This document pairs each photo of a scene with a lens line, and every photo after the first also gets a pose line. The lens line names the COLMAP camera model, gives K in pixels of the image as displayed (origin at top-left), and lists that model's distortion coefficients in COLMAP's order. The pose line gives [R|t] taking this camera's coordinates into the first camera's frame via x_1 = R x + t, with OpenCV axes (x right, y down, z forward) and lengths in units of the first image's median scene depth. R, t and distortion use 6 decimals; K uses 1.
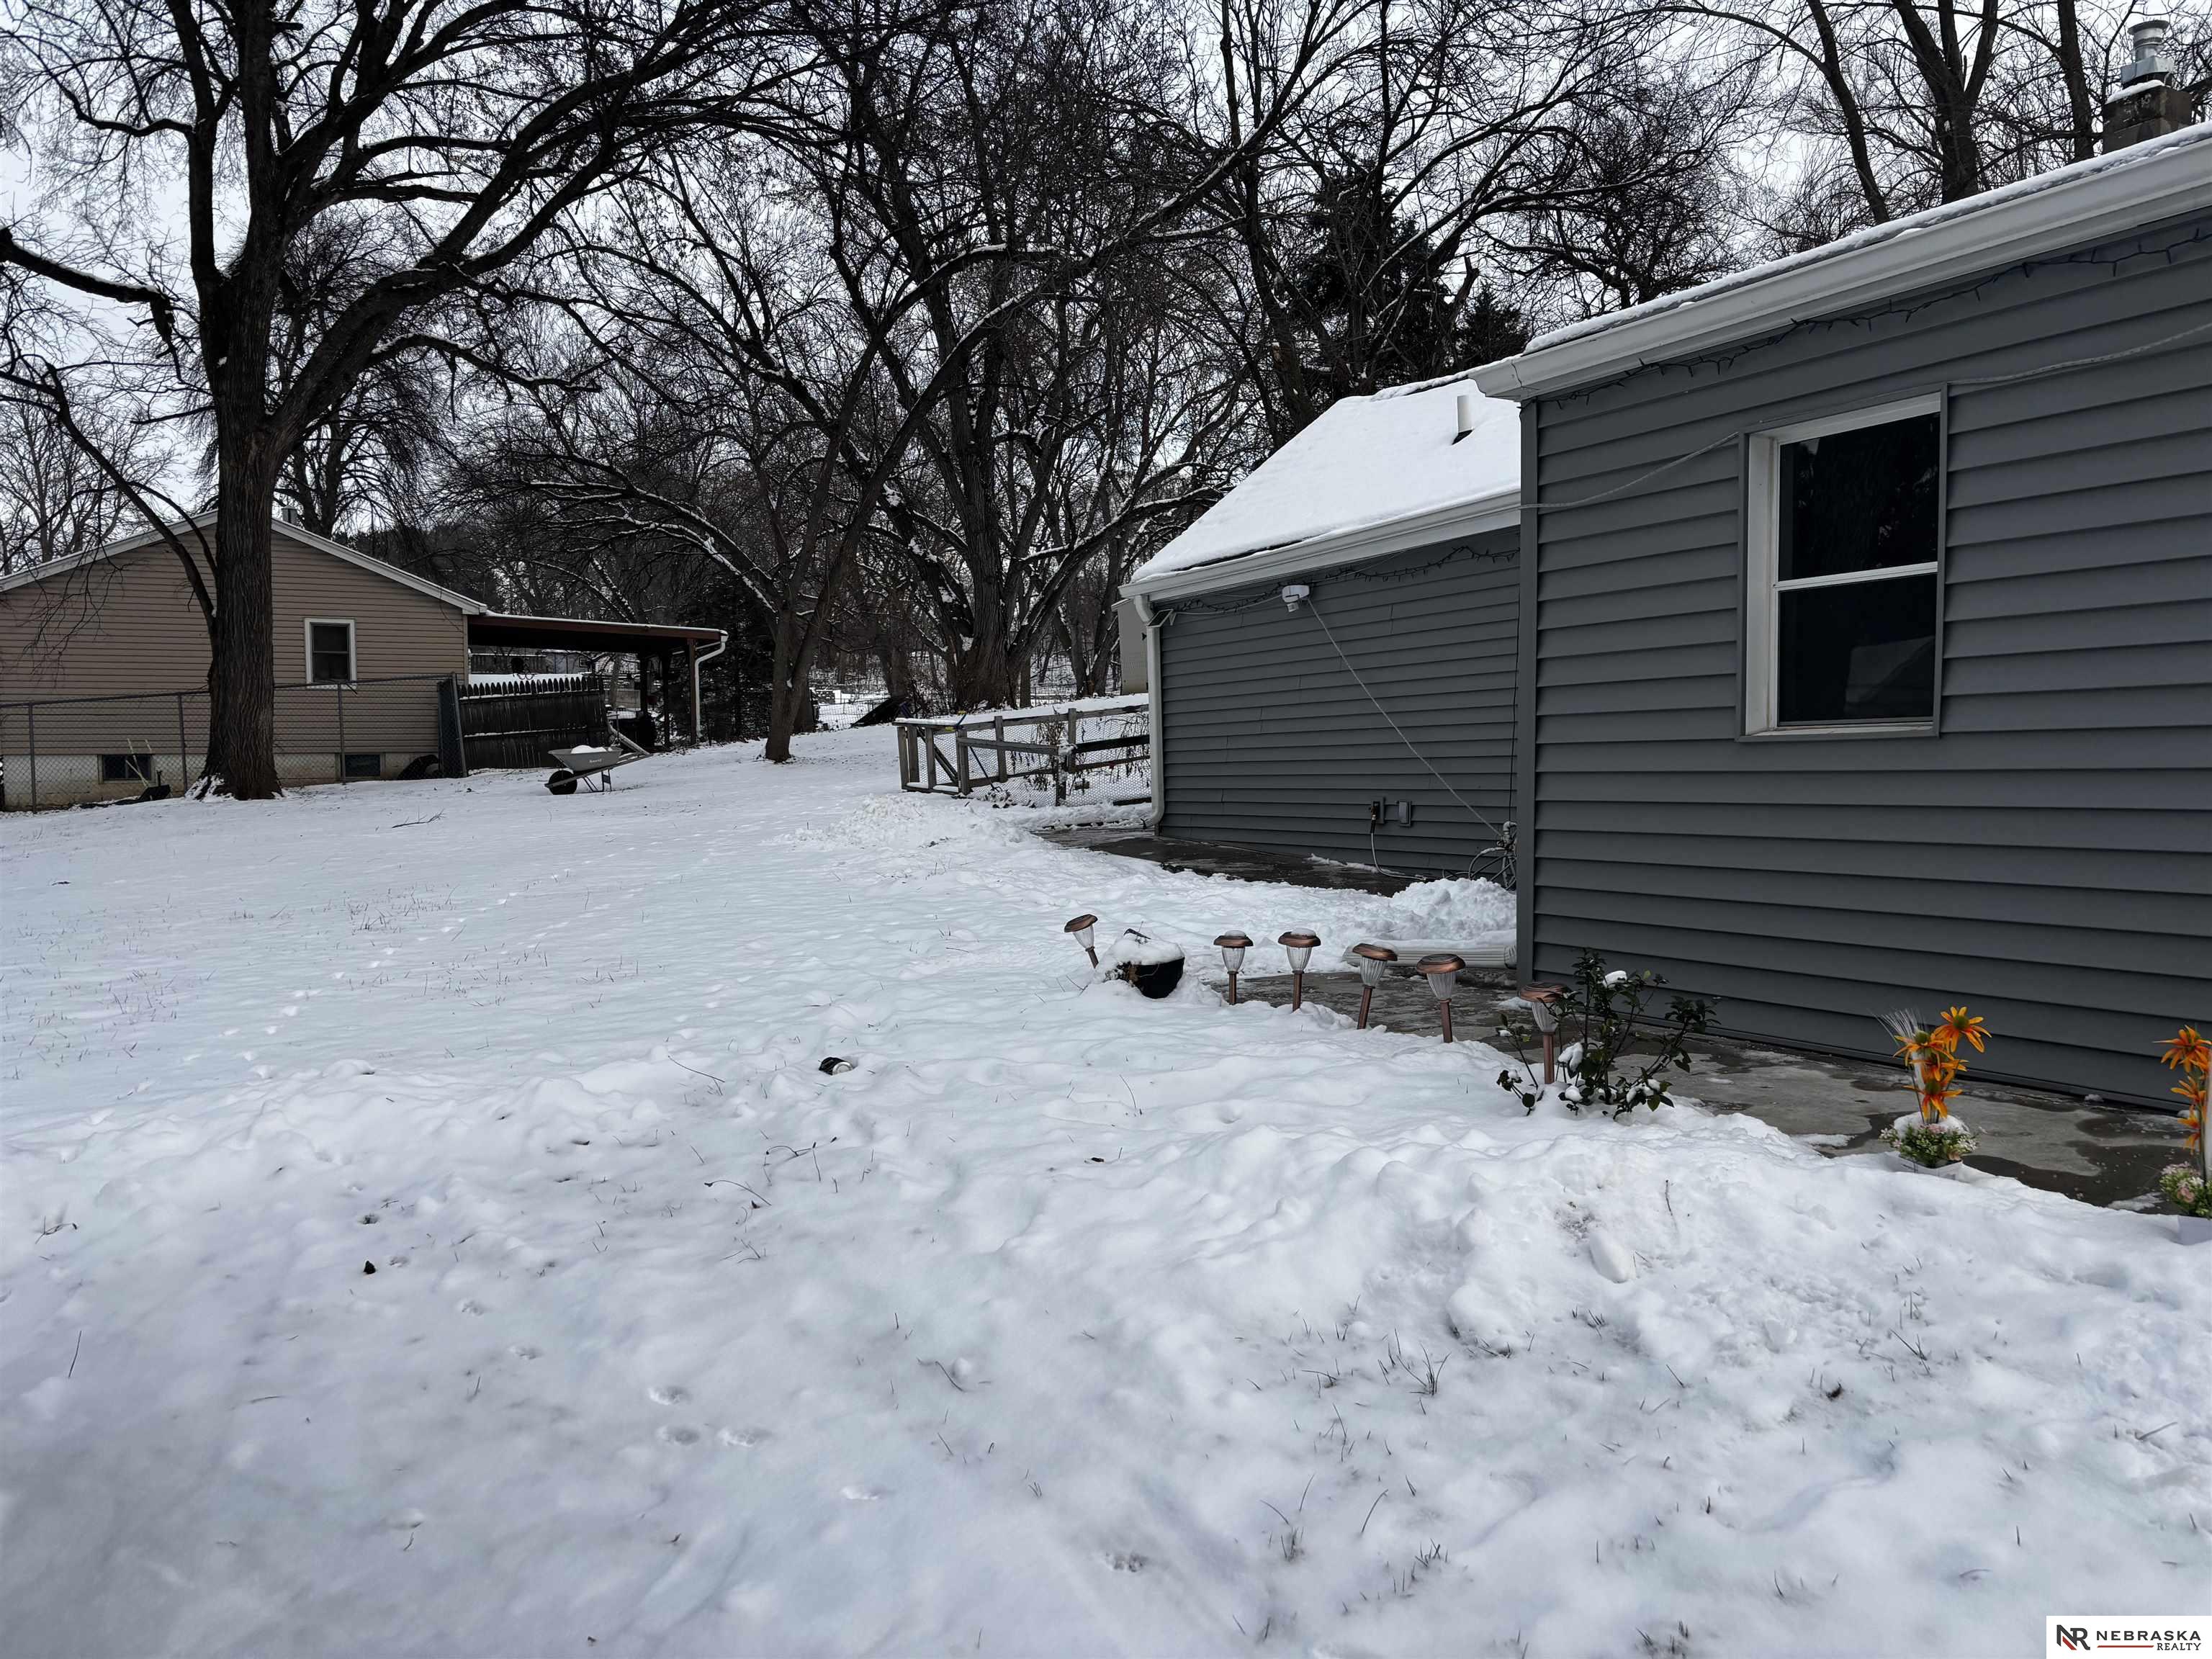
lens RADIAL K [[1663.4, 0, 1106.0], [0, 1663.4, 829.5], [0, 0, 1]] dist [0.075892, -0.084040]
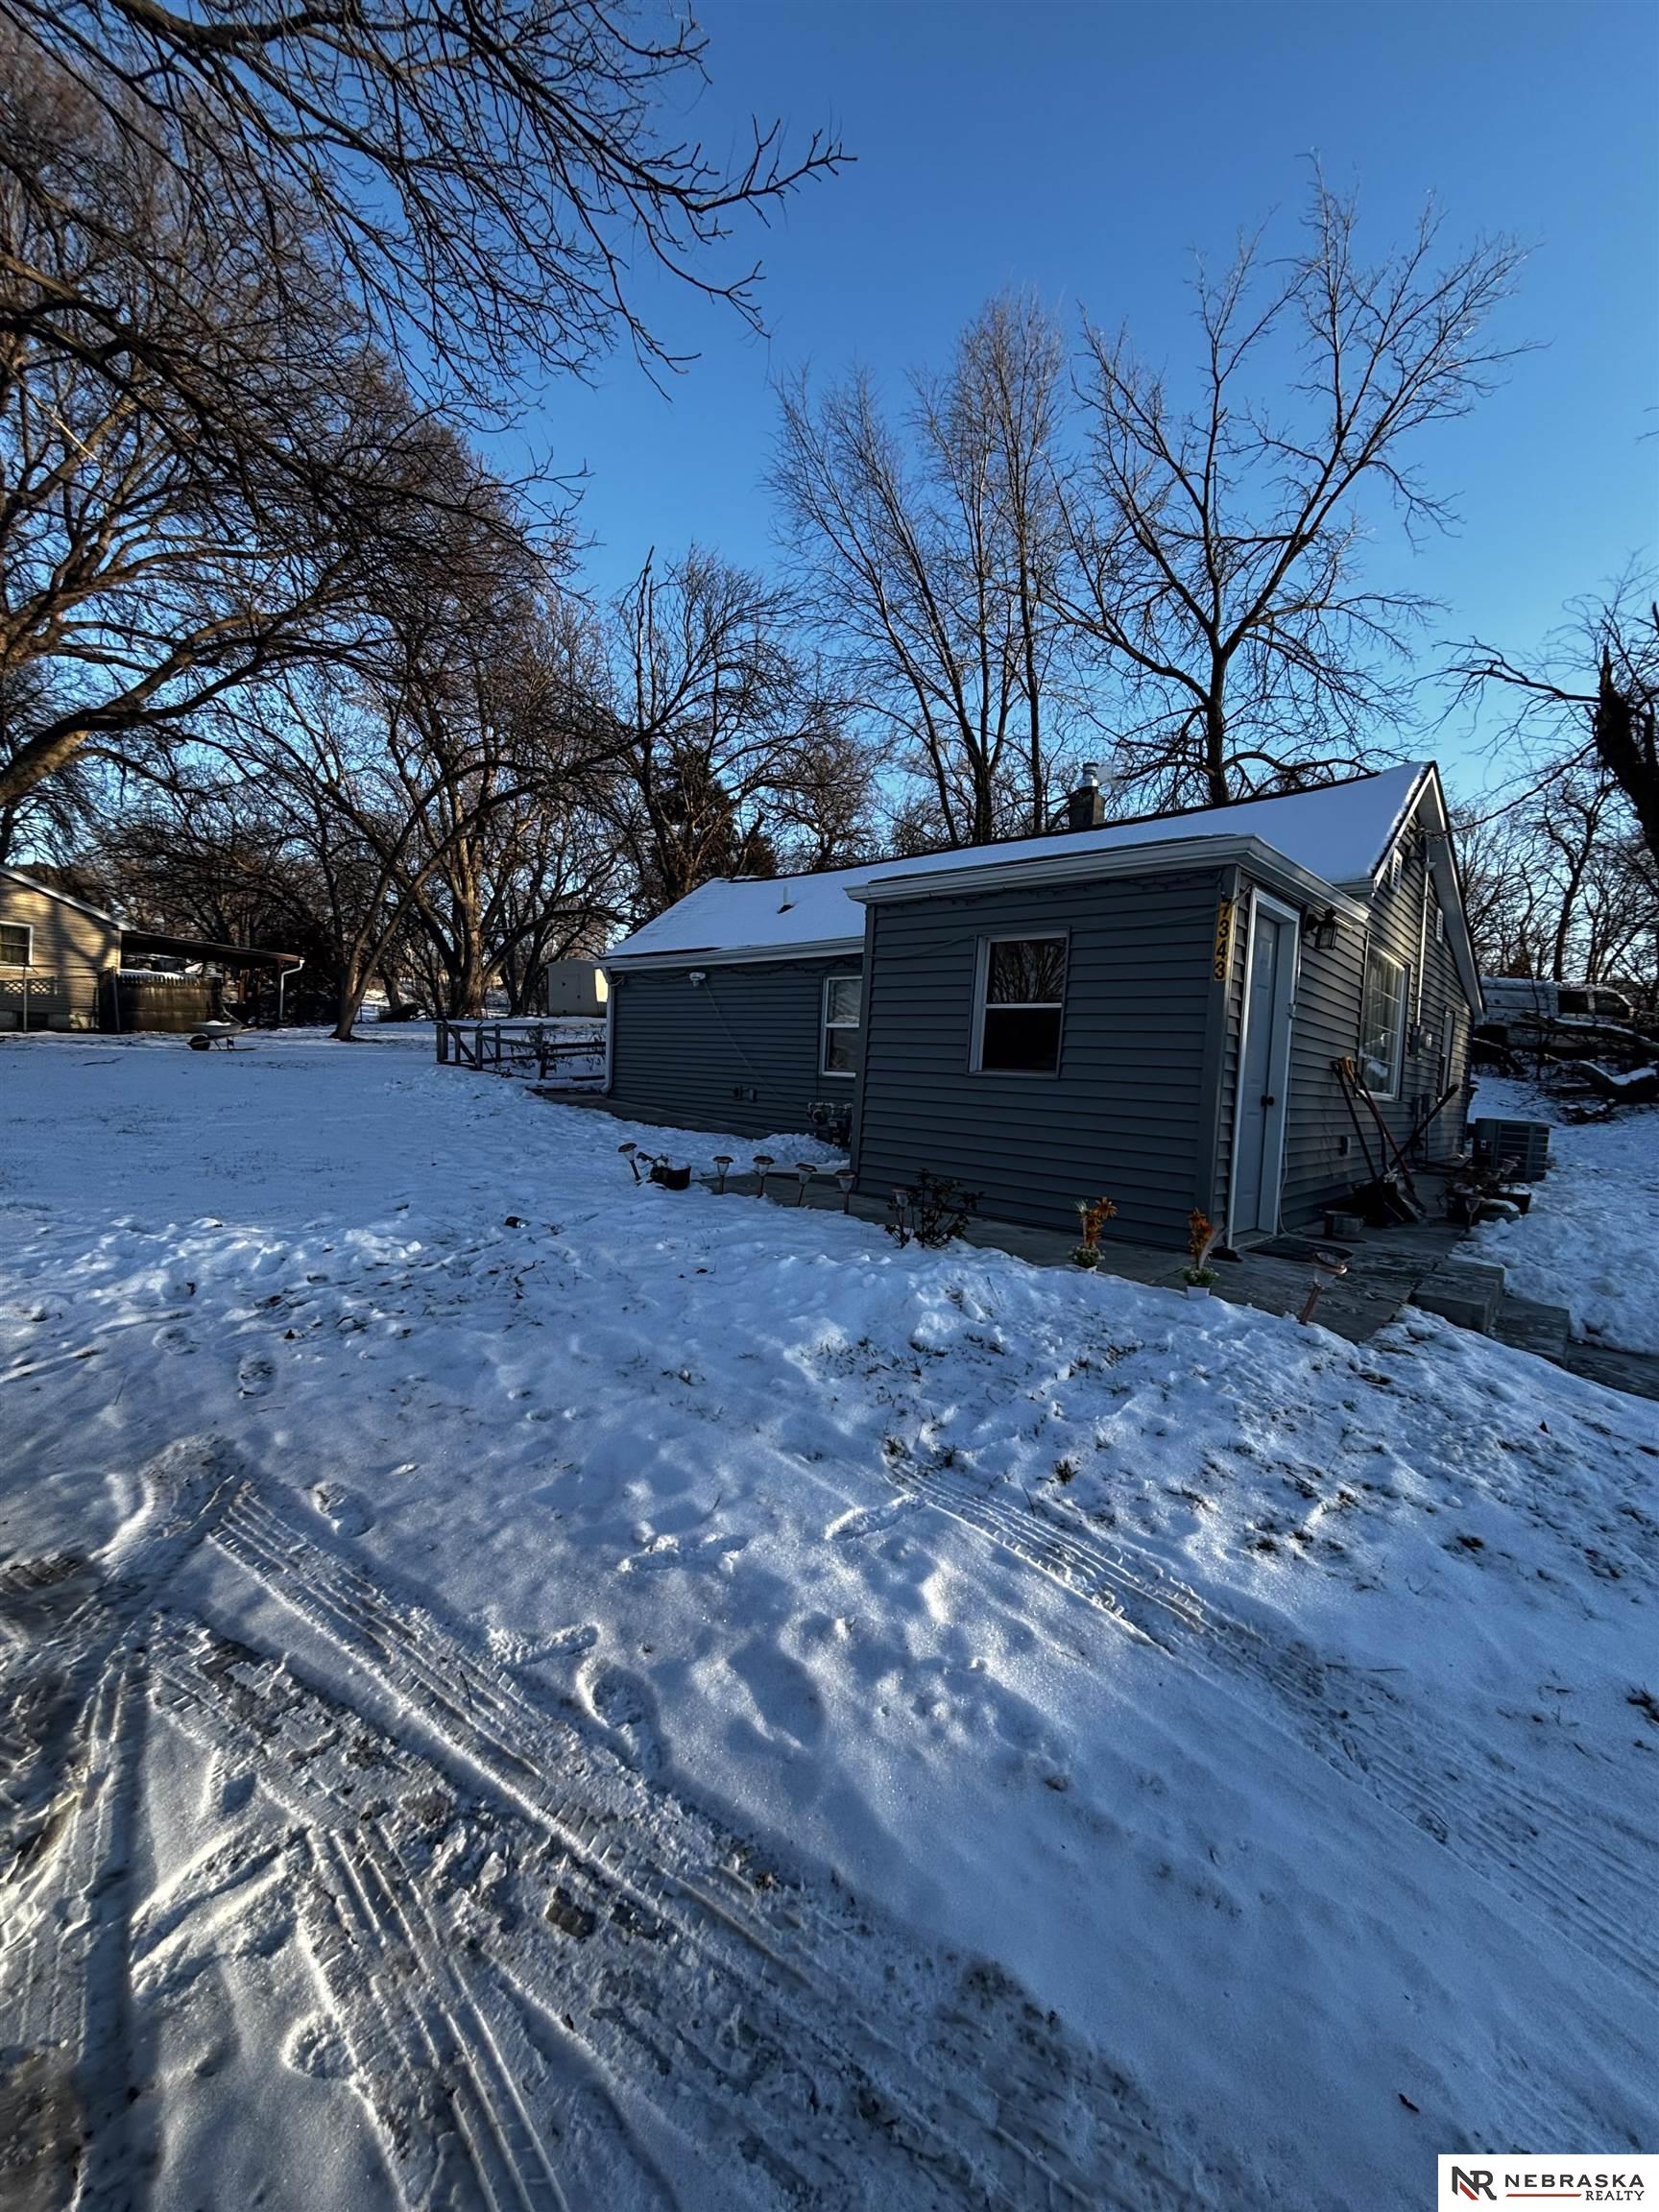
lens RADIAL K [[884.1, 0, 824.0], [0, 884.1, 1117.4], [0, 0, 1]] dist [0.009294, -0.010926]
pose [[0.942039, 0.048634, 0.331959, -0.066456], [-0.055870, 0.998363, 0.012281, -0.000850], [-0.330818, -0.030116, 0.943214, -0.007018]]
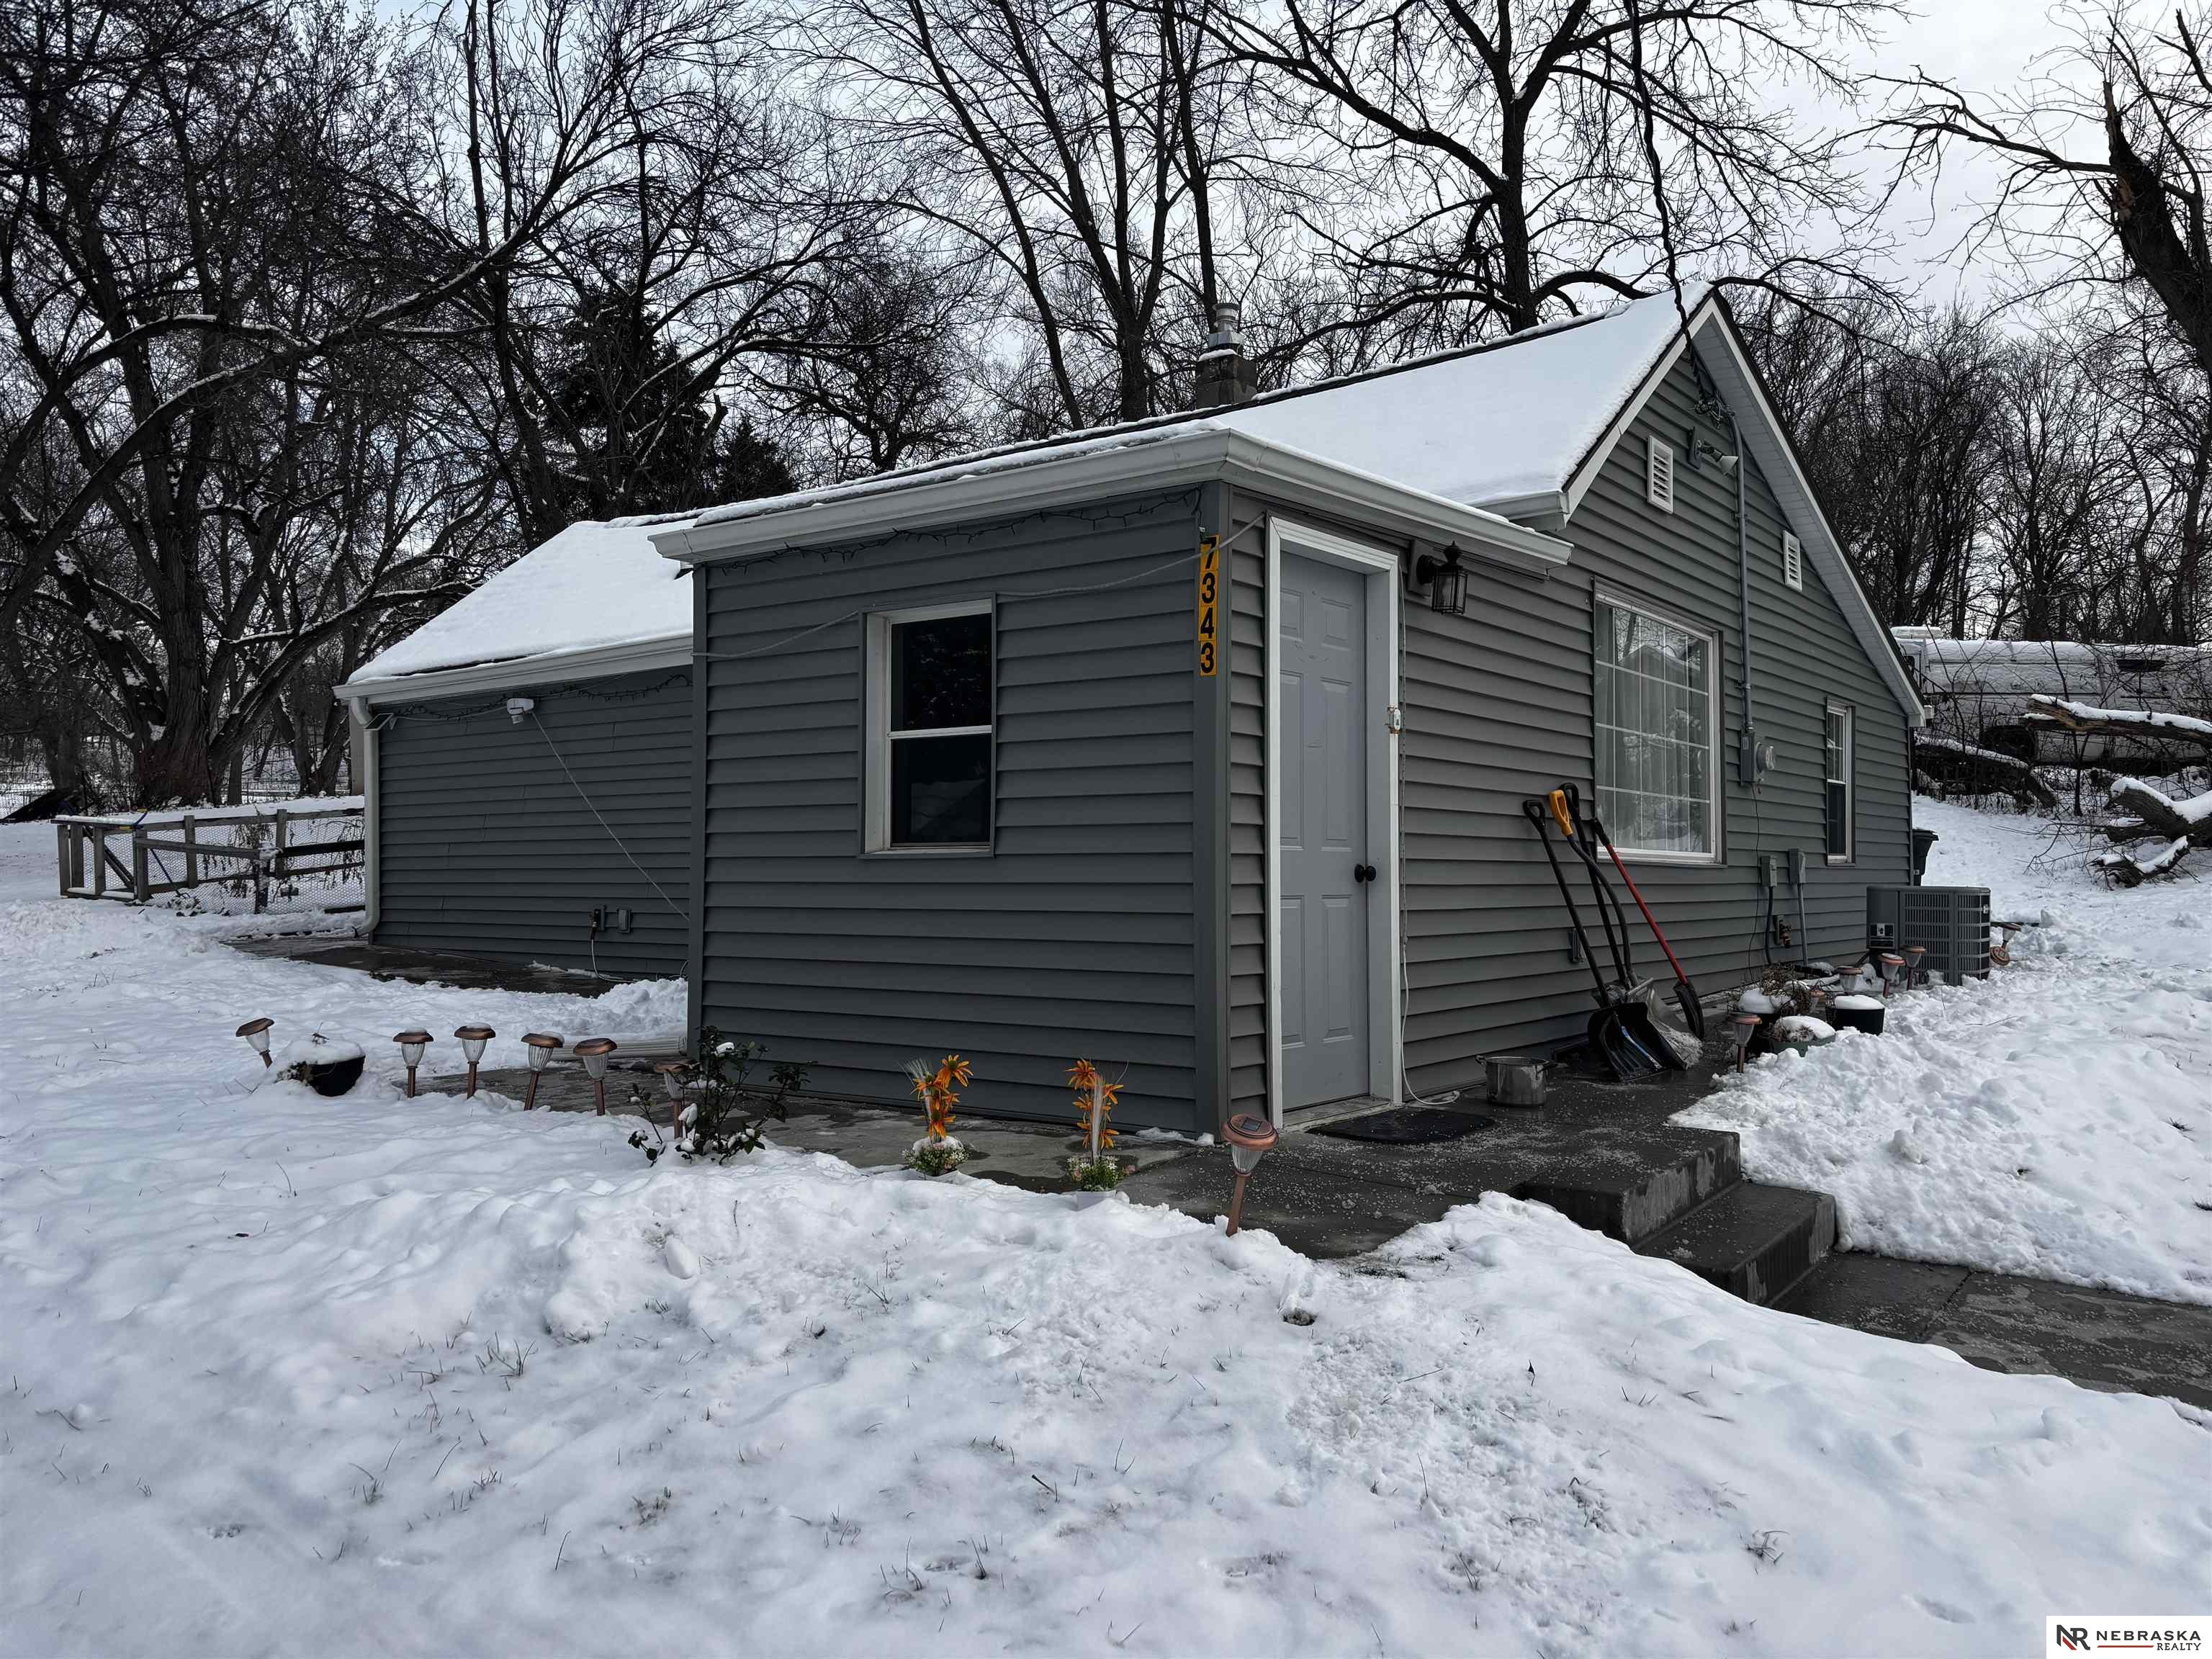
lens RADIAL K [[1663.4, 0, 1106.0], [0, 1663.4, 829.5], [0, 0, 1]] dist [0.075892, -0.084040]
pose [[0.910003, 0.023613, 0.413929, 0.013282], [0.003837, 0.997854, -0.065360, 0.002698], [-0.414585, 0.061066, 0.907960, -0.072445]]
